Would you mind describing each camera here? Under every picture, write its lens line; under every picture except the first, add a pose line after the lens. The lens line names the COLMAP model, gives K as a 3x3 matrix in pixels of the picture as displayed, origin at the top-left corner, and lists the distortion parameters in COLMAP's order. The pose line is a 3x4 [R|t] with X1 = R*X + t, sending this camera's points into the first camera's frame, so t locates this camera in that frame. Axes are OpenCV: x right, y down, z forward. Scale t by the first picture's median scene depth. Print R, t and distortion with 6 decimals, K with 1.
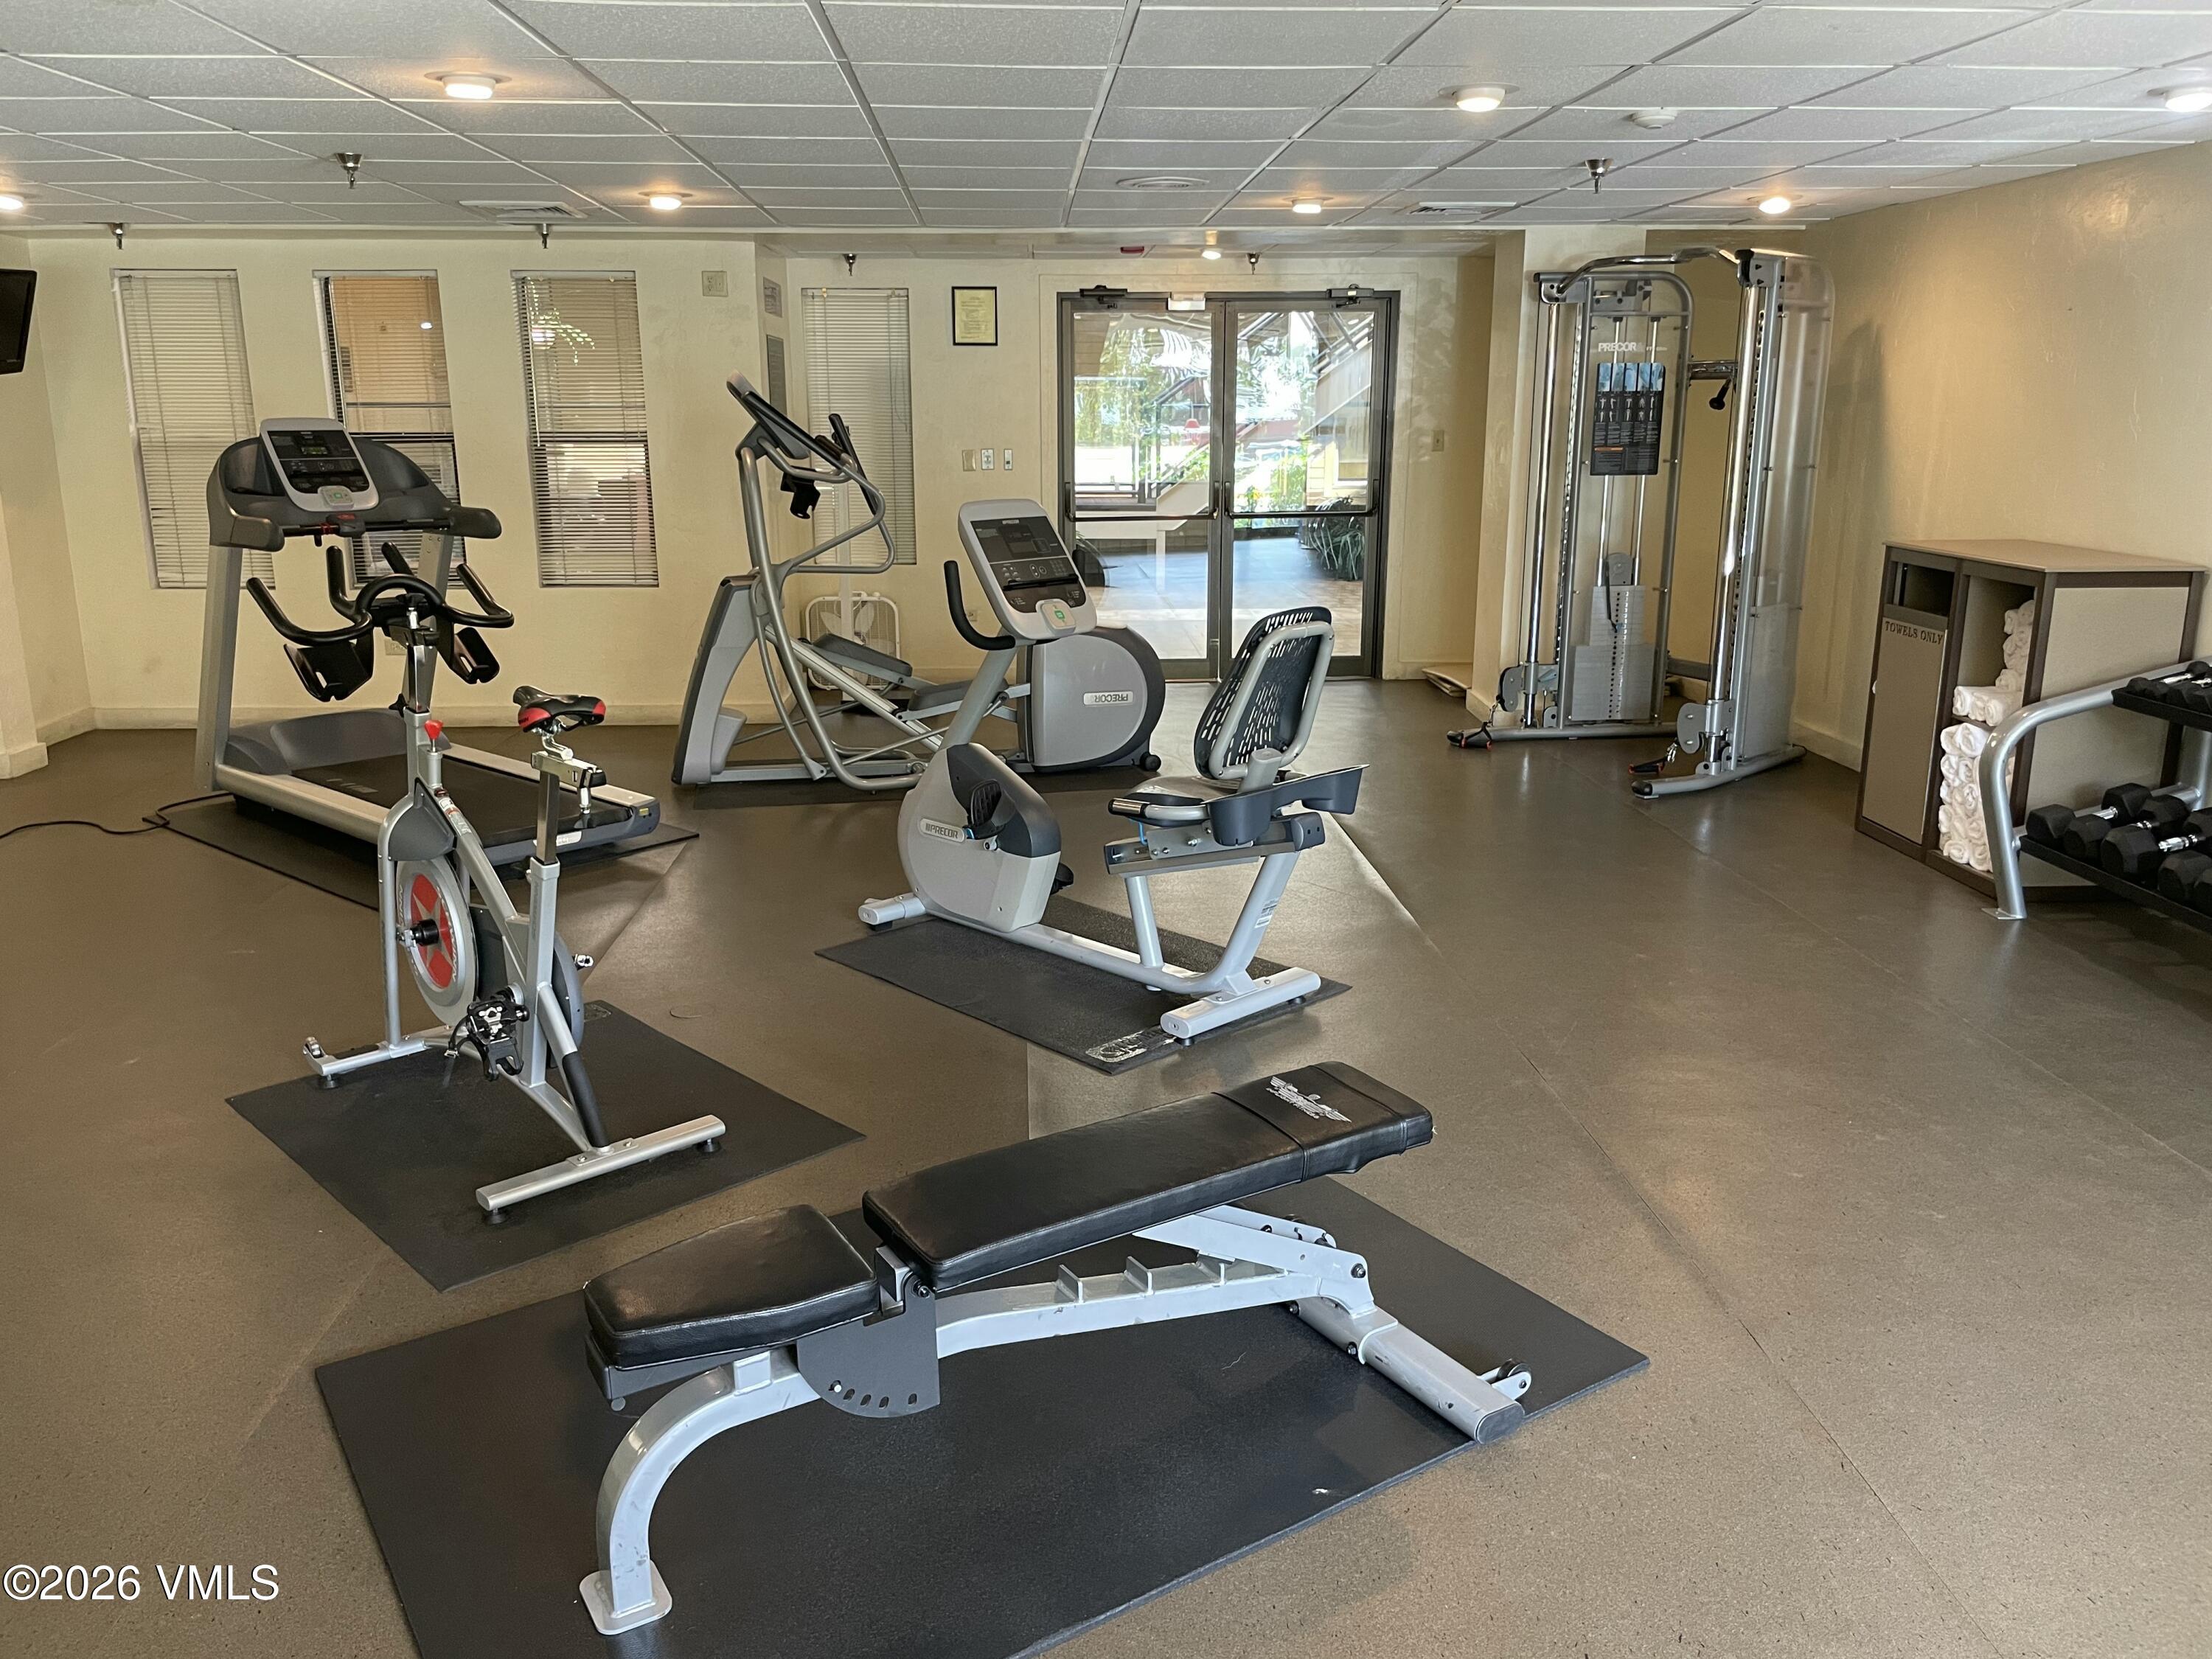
lens RADIAL K [[1695.2, 0, 1106.0], [0, 1695.2, 829.5], [0, 0, 1]] dist [0.095851, -0.138818]
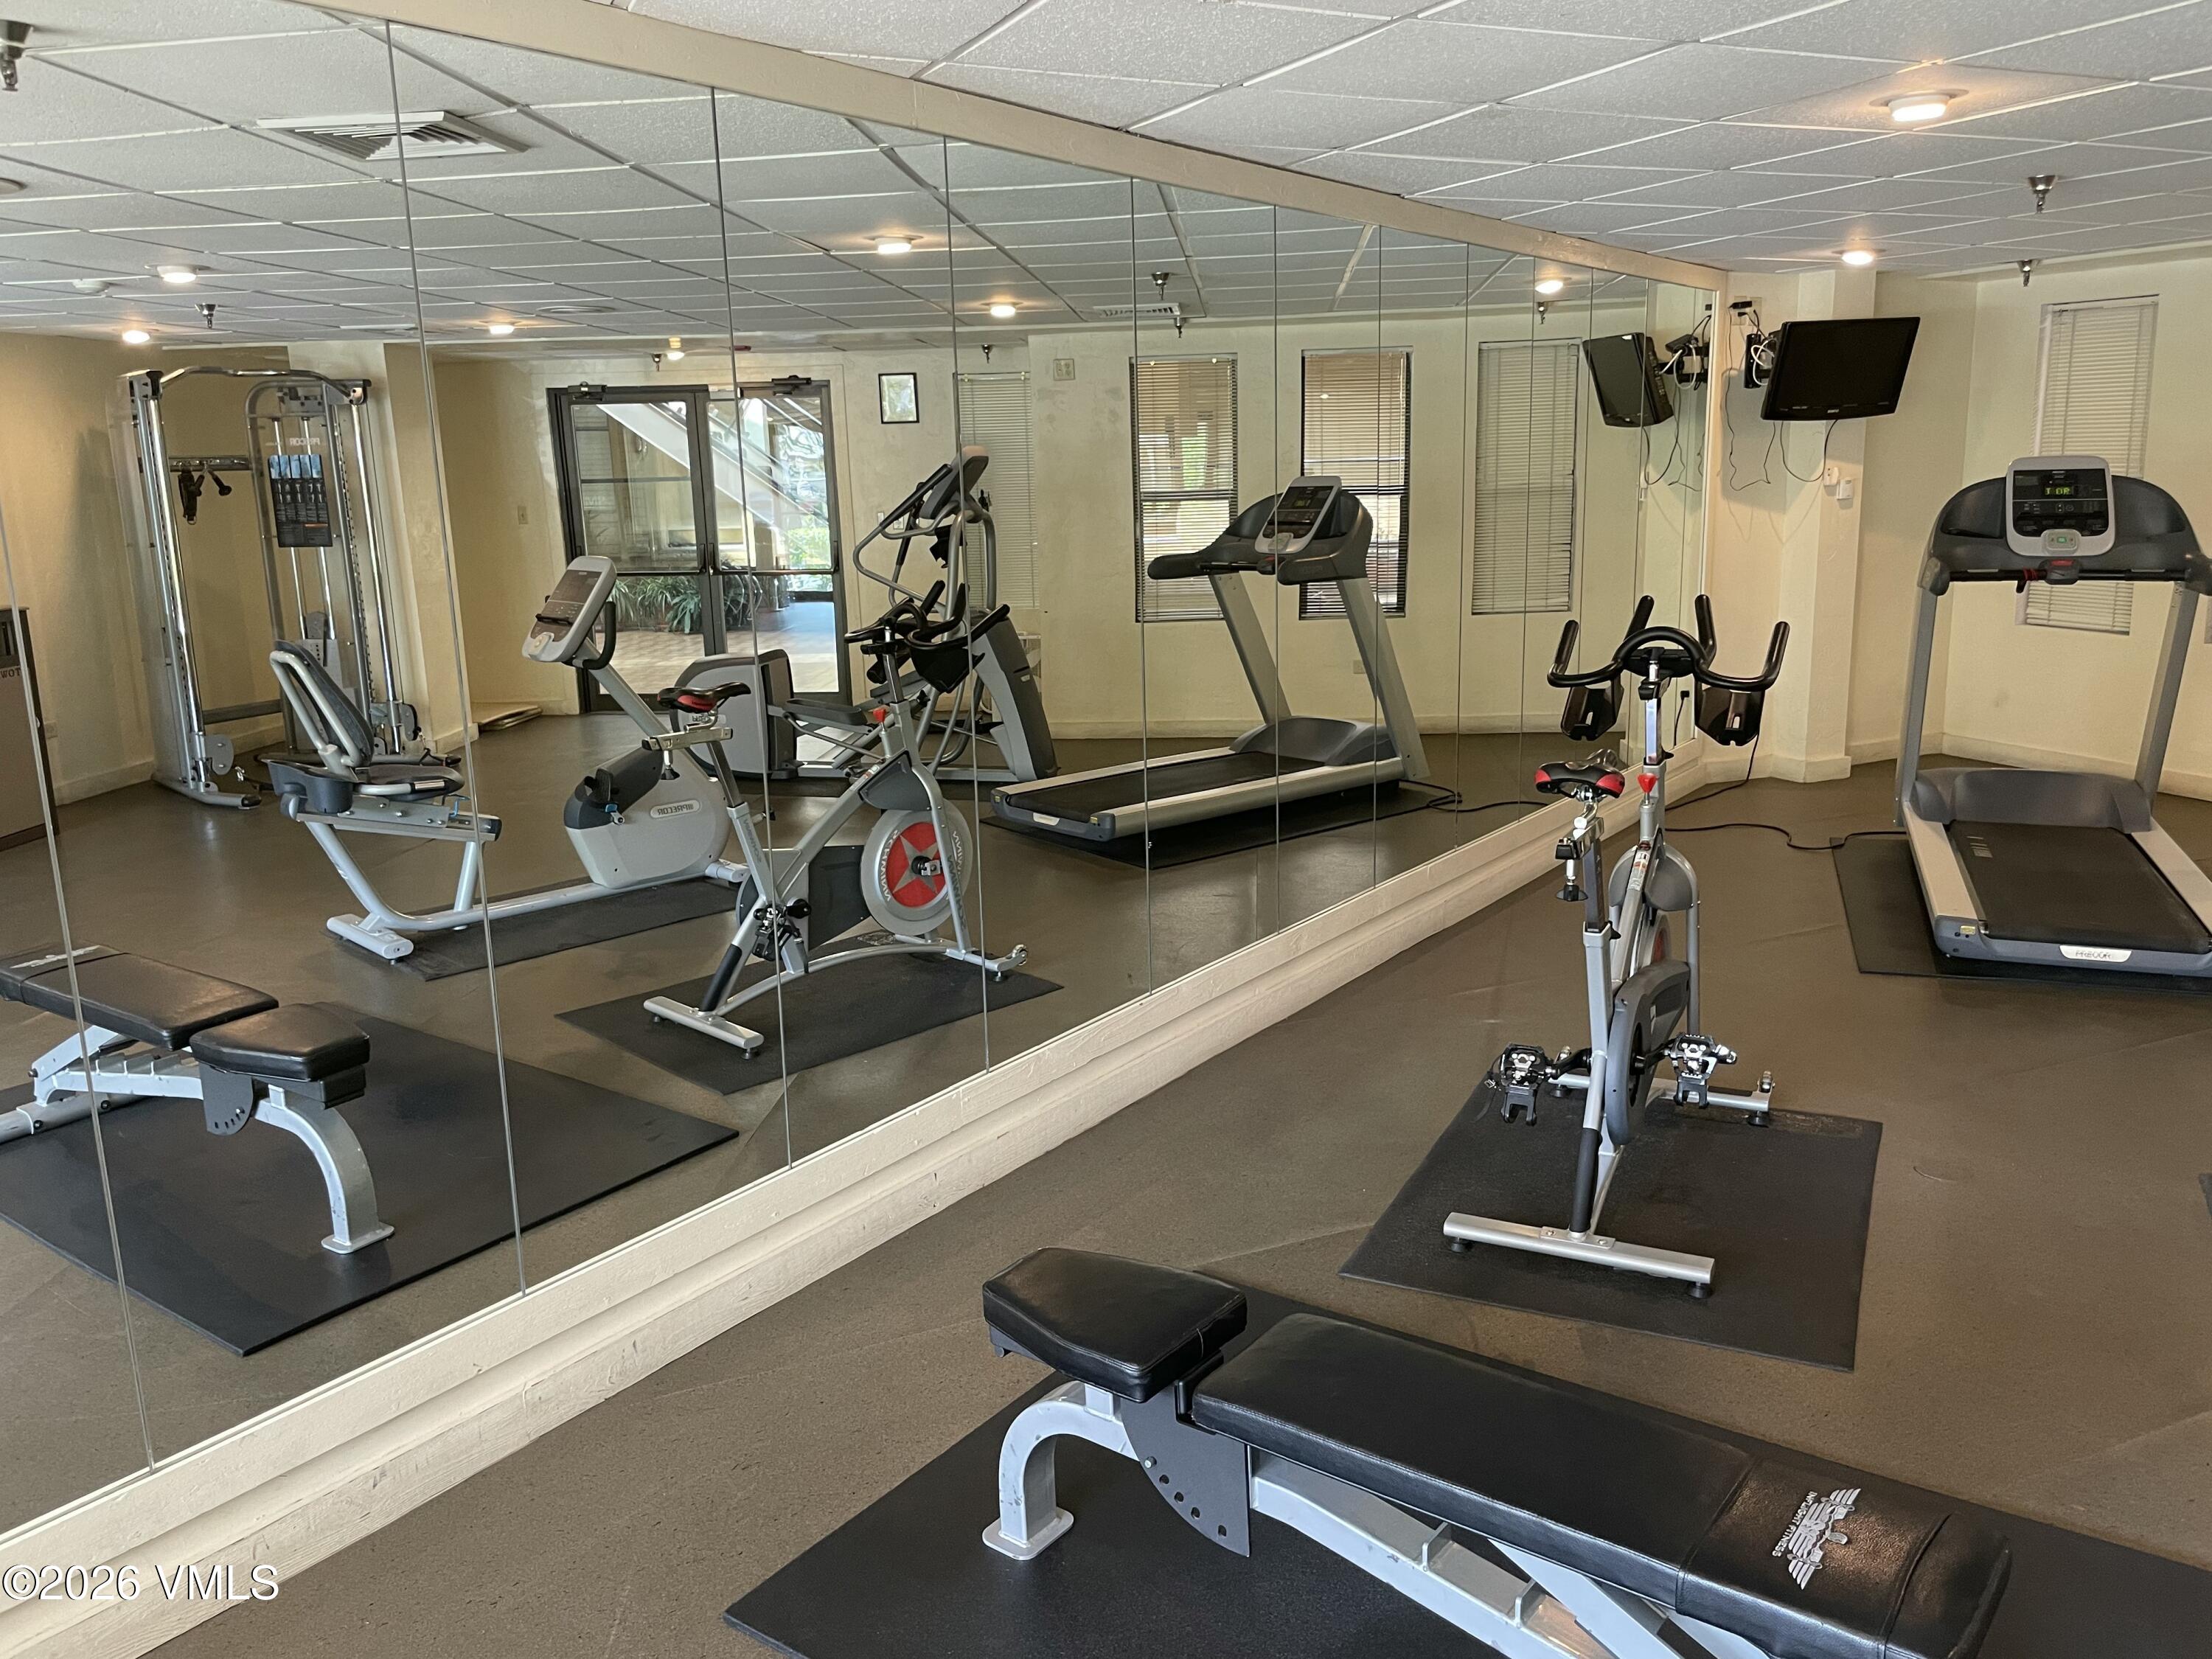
lens RADIAL K [[1695.2, 0, 1106.0], [0, 1695.2, 829.5], [0, 0, 1]] dist [0.095851, -0.138818]
pose [[0.353454, 0.192097, -0.915516, 0.274720], [-0.202022, 0.971268, 0.125800, -0.061892], [0.913377, 0.140490, 0.382107, 0.221757]]
